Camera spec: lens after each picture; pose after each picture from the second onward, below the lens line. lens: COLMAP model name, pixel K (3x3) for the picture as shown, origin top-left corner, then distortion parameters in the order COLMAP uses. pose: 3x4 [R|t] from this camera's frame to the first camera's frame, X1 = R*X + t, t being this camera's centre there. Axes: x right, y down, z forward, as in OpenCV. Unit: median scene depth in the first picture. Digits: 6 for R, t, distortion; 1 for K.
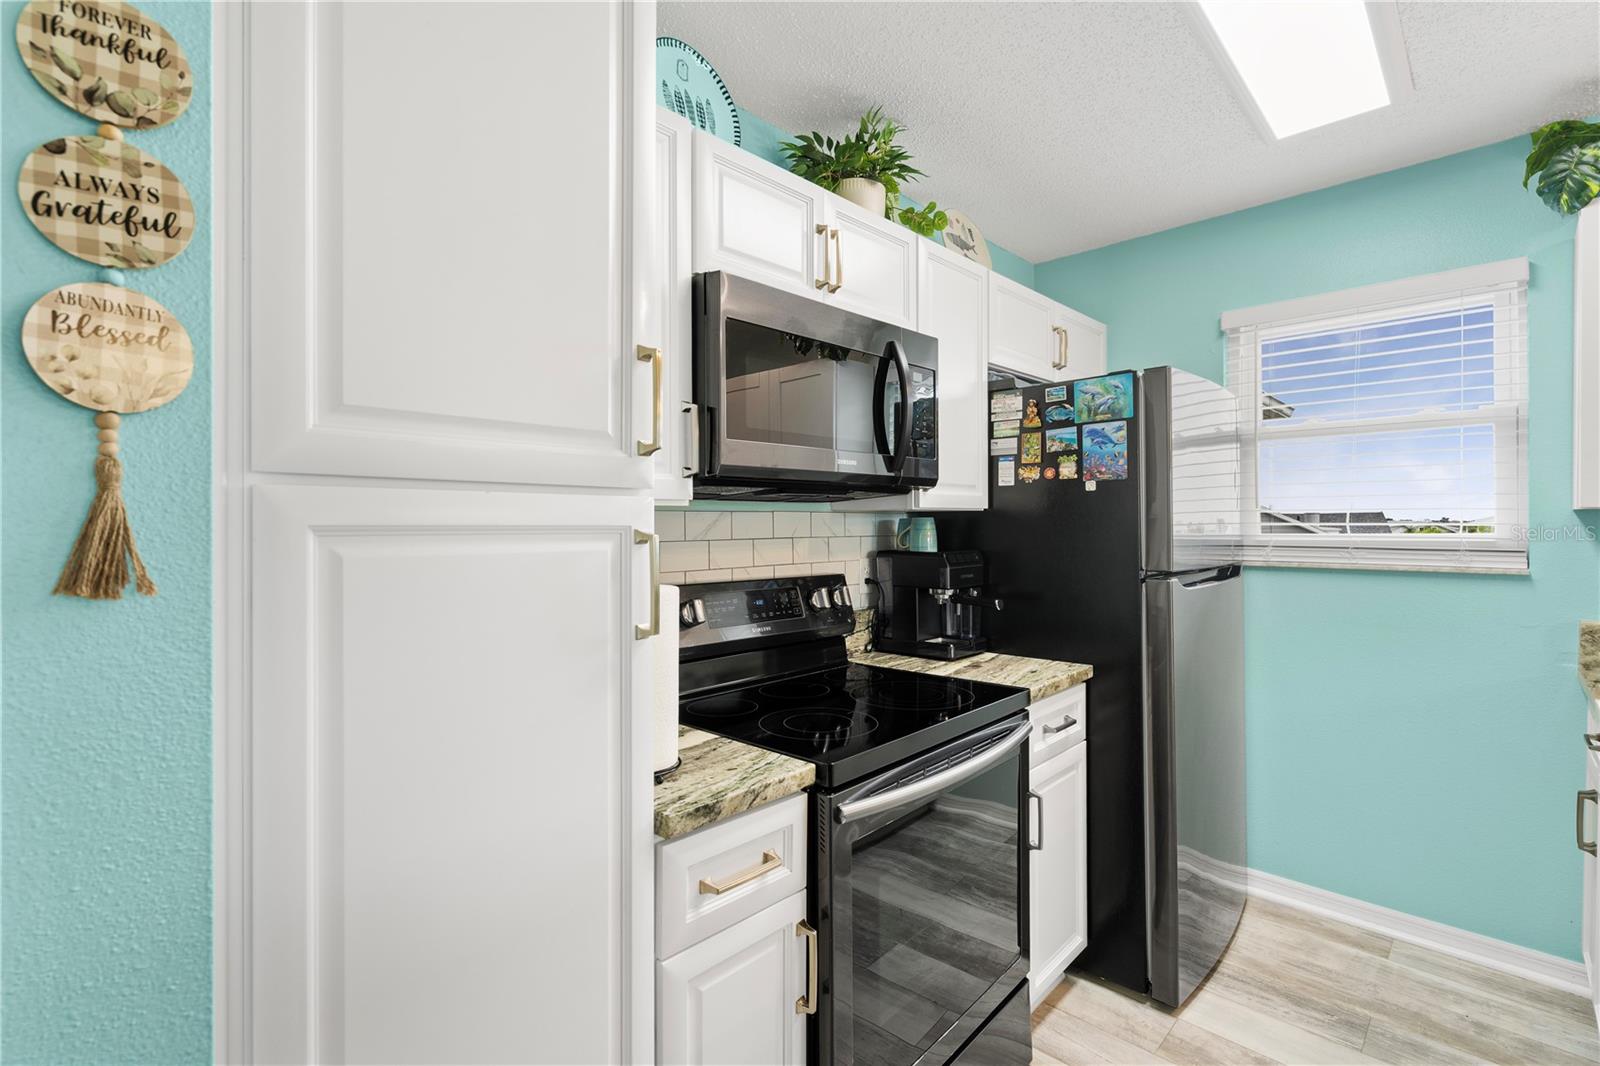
lens RADIAL K [[728.2, 0, 800.3], [0, 728.2, 527.8], [0, 0, 1]] dist [-0.002803, 0.000285]
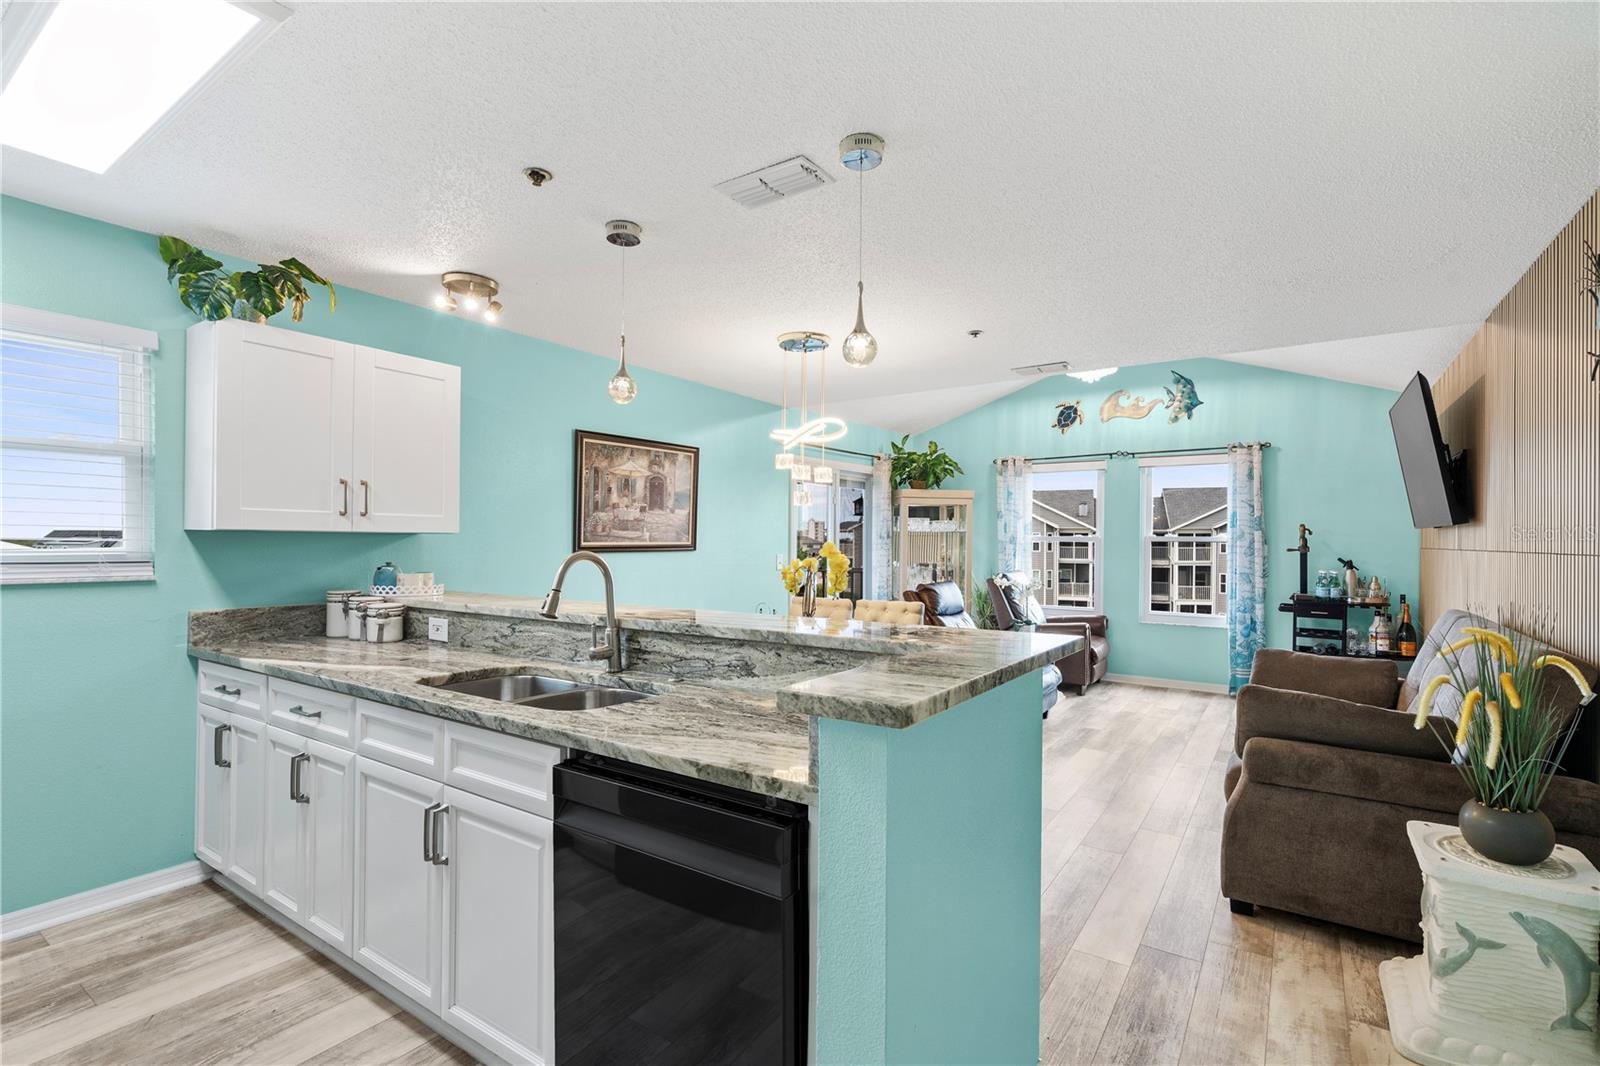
lens RADIAL K [[734.0, 0, 804.5], [0, 734.0, 542.7], [0, 0, 1]] dist [-0.002391, 0.000410]
pose [[-0.170407, 0.000149, 0.985374, -0.478854], [-0.000794, 1.000000, -0.000289, -0.001271], [-0.985373, -0.000832, -0.170407, 0.093582]]
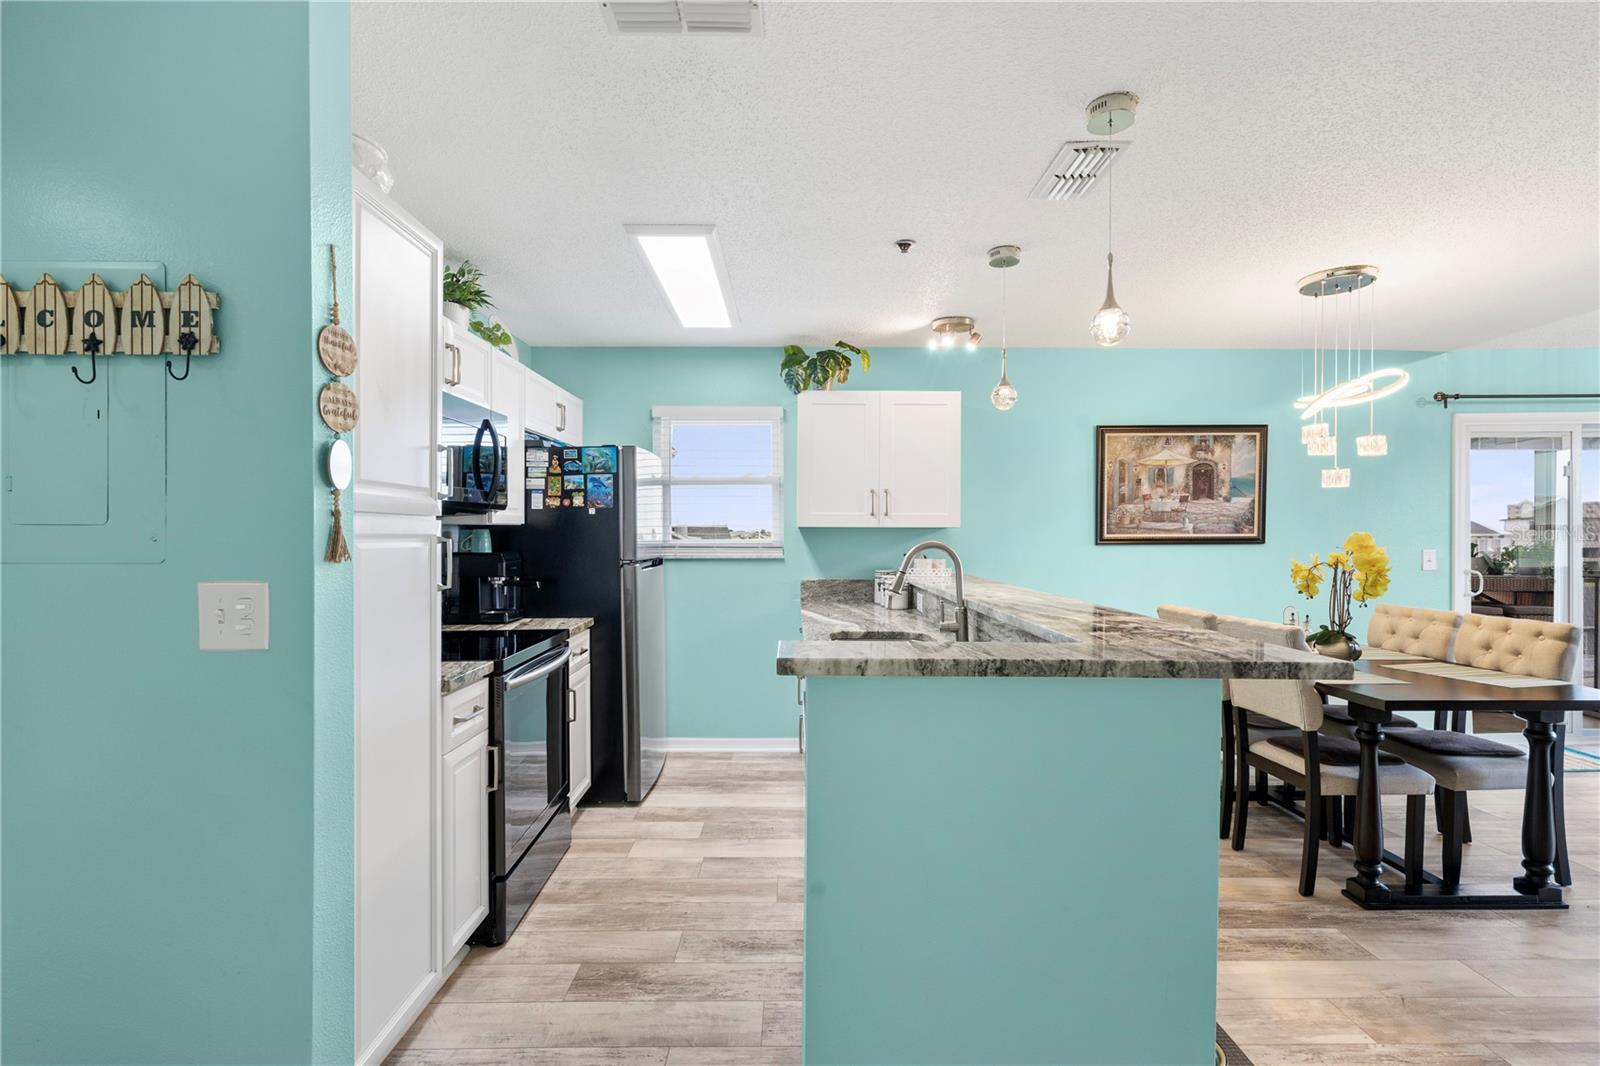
lens RADIAL K [[725.5, 0, 800.0], [0, 725.5, 536.8], [0, 0, 1]] dist [-0.002352, -0.000092]
pose [[0.714212, -0.001184, 0.699928, -0.435020], [0.001846, 0.999998, -0.000192, 0.002788], [-0.699927, 0.001430, 0.714213, -0.537180]]
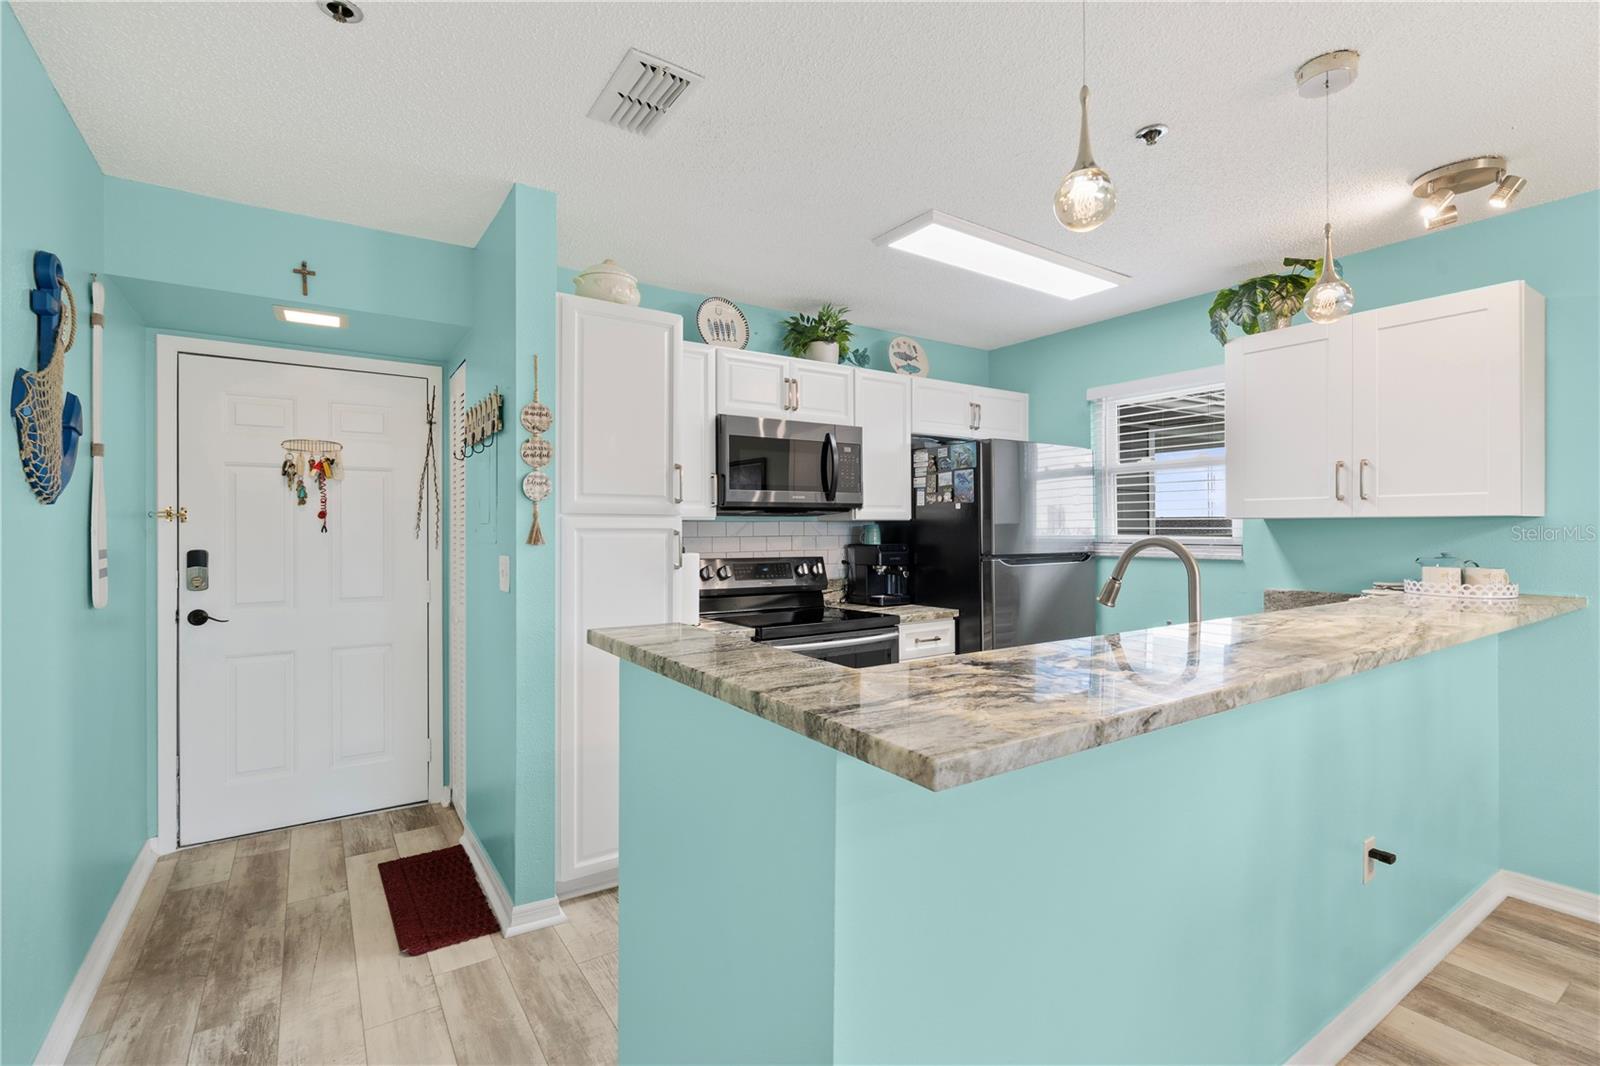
lens RADIAL K [[728.2, 0, 800.3], [0, 728.2, 527.8], [0, 0, 1]] dist [-0.002803, 0.000285]
pose [[0.978681, -0.000562, -0.205384, 0.392528], [-0.000960, 0.999973, -0.007312, 0.007021], [0.205382, 0.007353, 0.978654, -0.781982]]
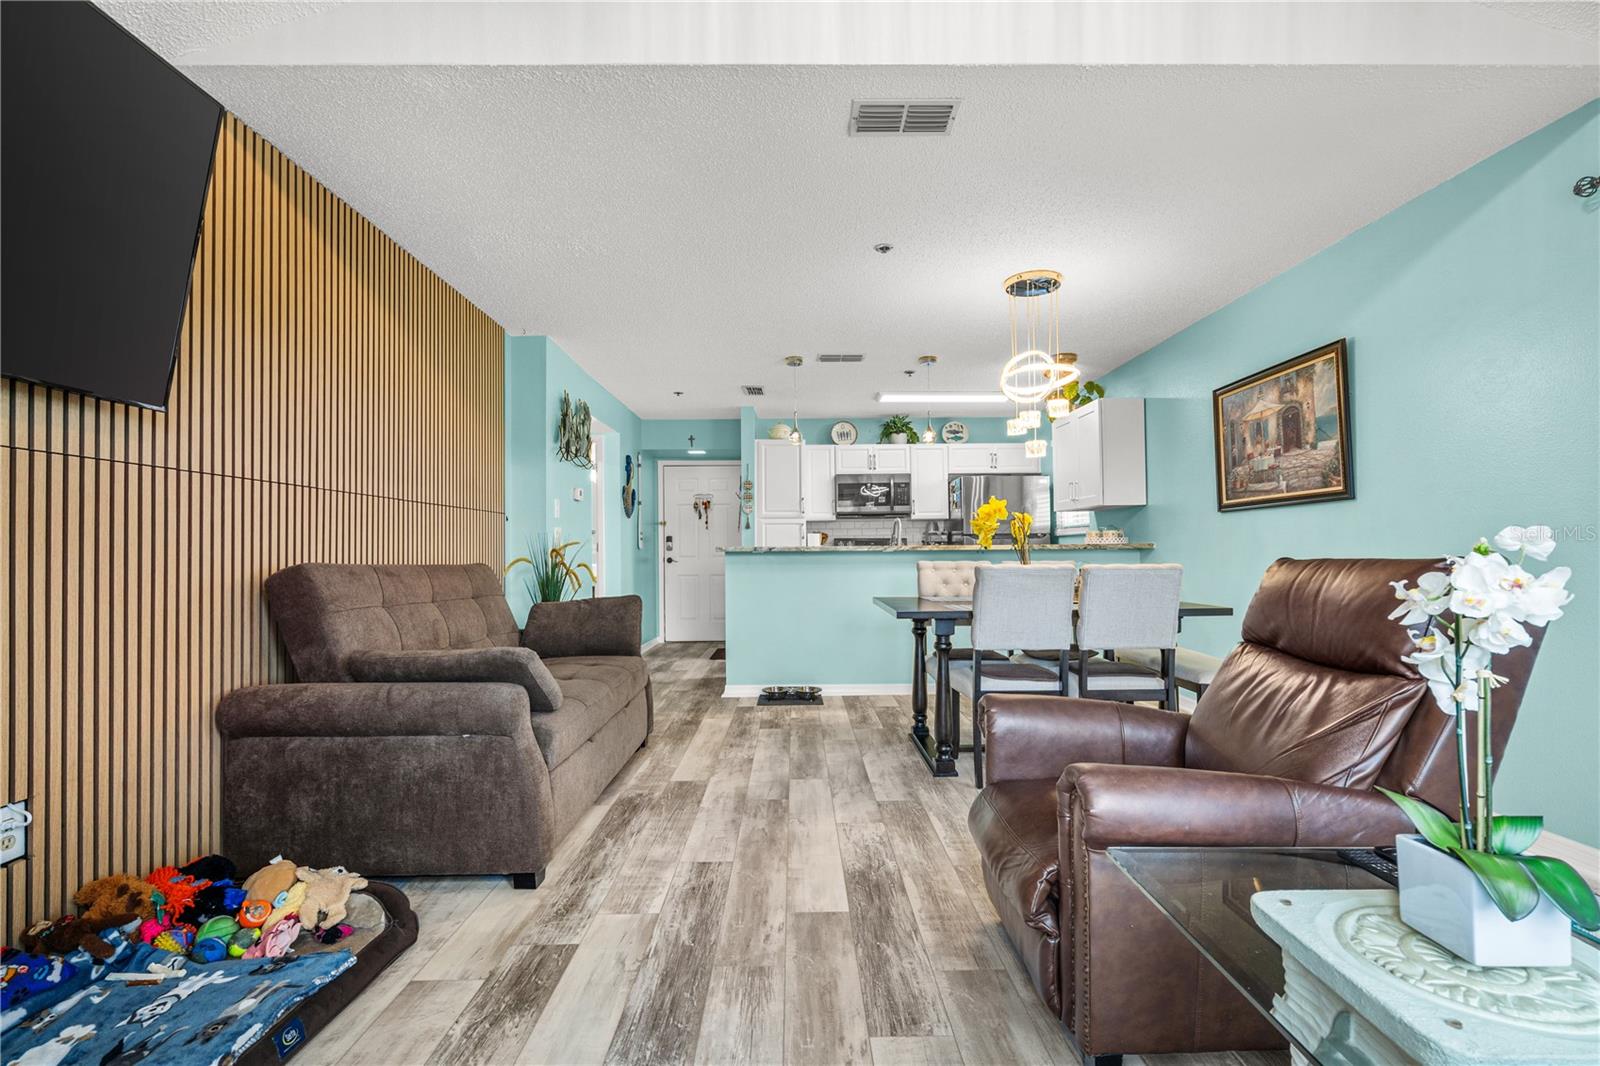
lens RADIAL K [[726.6, 0, 801.6], [0, 726.6, 544.6], [0, 0, 1]] dist [-0.003554, 0.001098]
pose [[0.700586, -0.010800, -0.713487, 2.342912], [0.004410, 0.999932, -0.010805, 0.137502], [0.713555, 0.004423, 0.700585, -1.933034]]
